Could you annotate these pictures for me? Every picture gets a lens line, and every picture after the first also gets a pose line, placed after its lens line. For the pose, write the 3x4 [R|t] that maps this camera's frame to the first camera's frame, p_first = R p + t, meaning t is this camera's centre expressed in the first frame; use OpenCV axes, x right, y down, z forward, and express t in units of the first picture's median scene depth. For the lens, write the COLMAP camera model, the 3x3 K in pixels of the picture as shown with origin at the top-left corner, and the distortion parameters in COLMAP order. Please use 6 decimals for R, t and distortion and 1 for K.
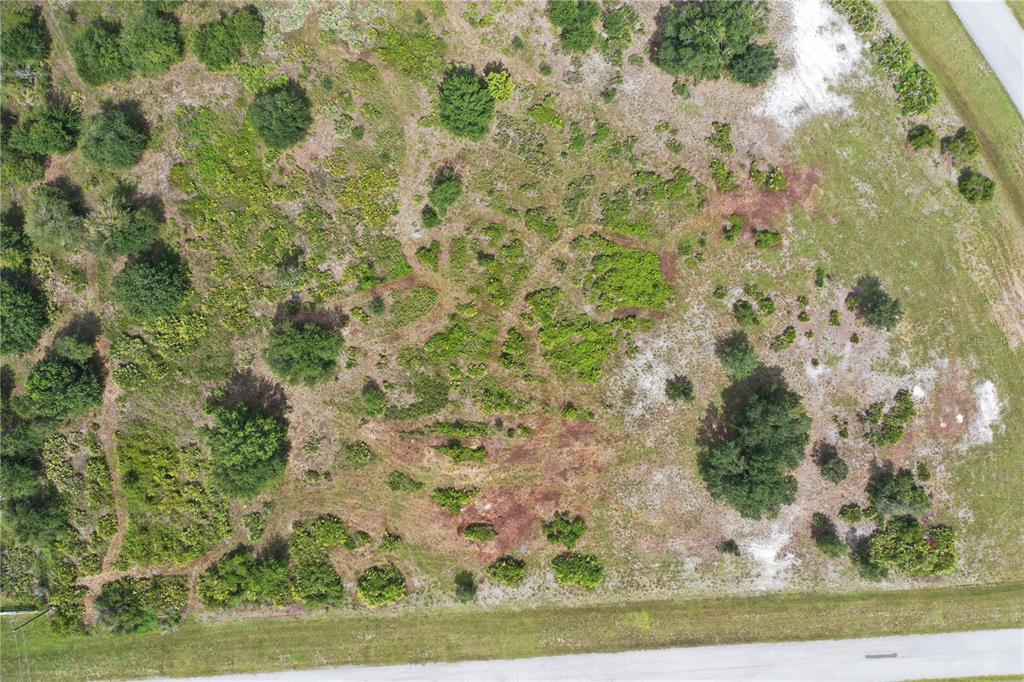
lens RADIAL K [[798.5, 0, 511.5], [0, 798.5, 343.0], [0, 0, 1]] dist [0.002995, -0.002595]
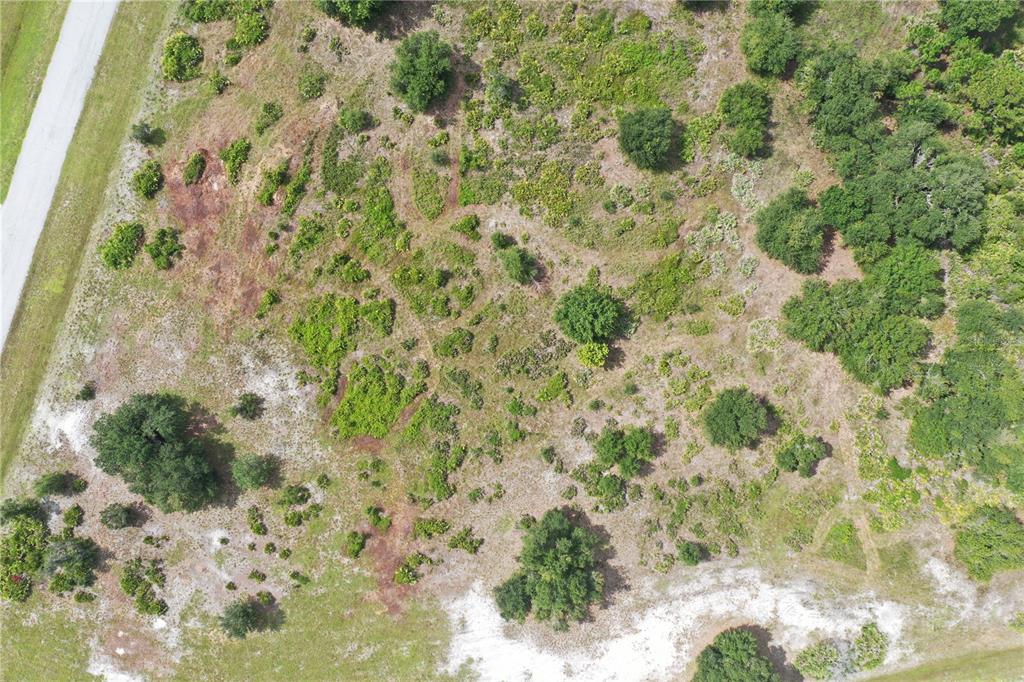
lens RADIAL K [[798.5, 0, 509.8], [0, 798.5, 341.9], [0, 0, 1]] dist [0.002995, -0.002595]
pose [[-0.379338, 0.925050, 0.019636, -0.009206], [-0.924863, -0.379711, 0.021152, -0.233574], [0.027023, -0.010136, 0.999583, 0.004131]]
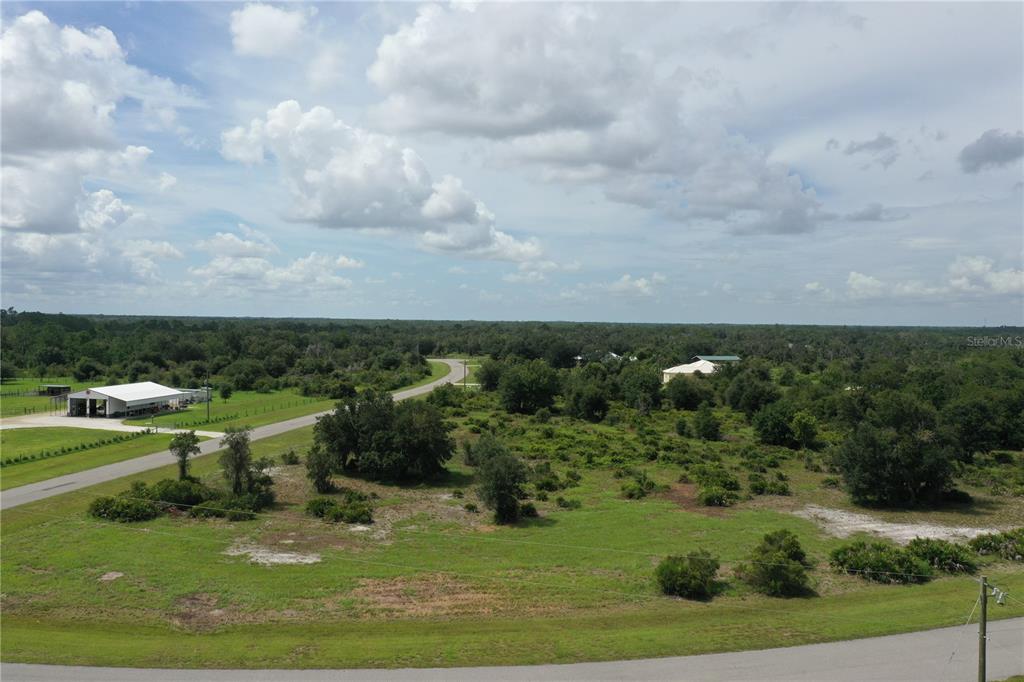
lens RADIAL K [[798.5, 0, 516.6], [0, 798.5, 339.7], [0, 0, 1]] dist [0.002995, -0.002595]
pose [[-0.251311, 0.031010, -0.967410, 1.072238], [-0.967884, -0.014877, 0.250957, -0.210659], [-0.006610, 0.999408, 0.033753, 0.826970]]
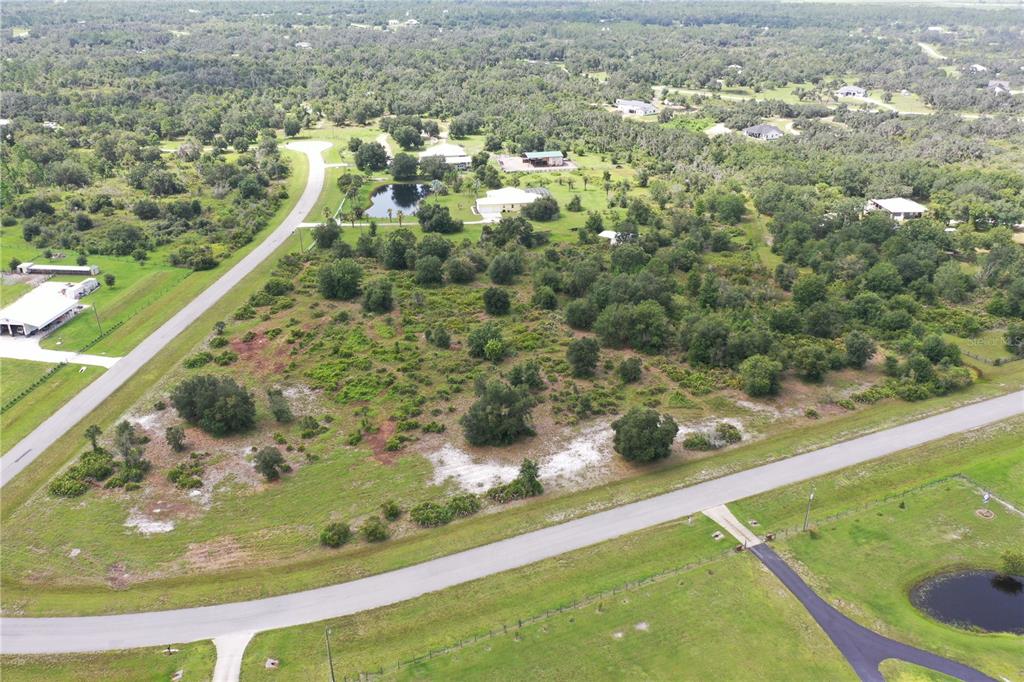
lens RADIAL K [[798.5, 0, 512.8], [0, 798.5, 332.4], [0, 0, 1]] dist [0.002995, -0.002595]
pose [[-0.154800, 0.418811, -0.894782, 1.430120], [-0.987943, -0.067993, 0.139092, -0.577837], [-0.002585, 0.905524, 0.424287, 0.246465]]
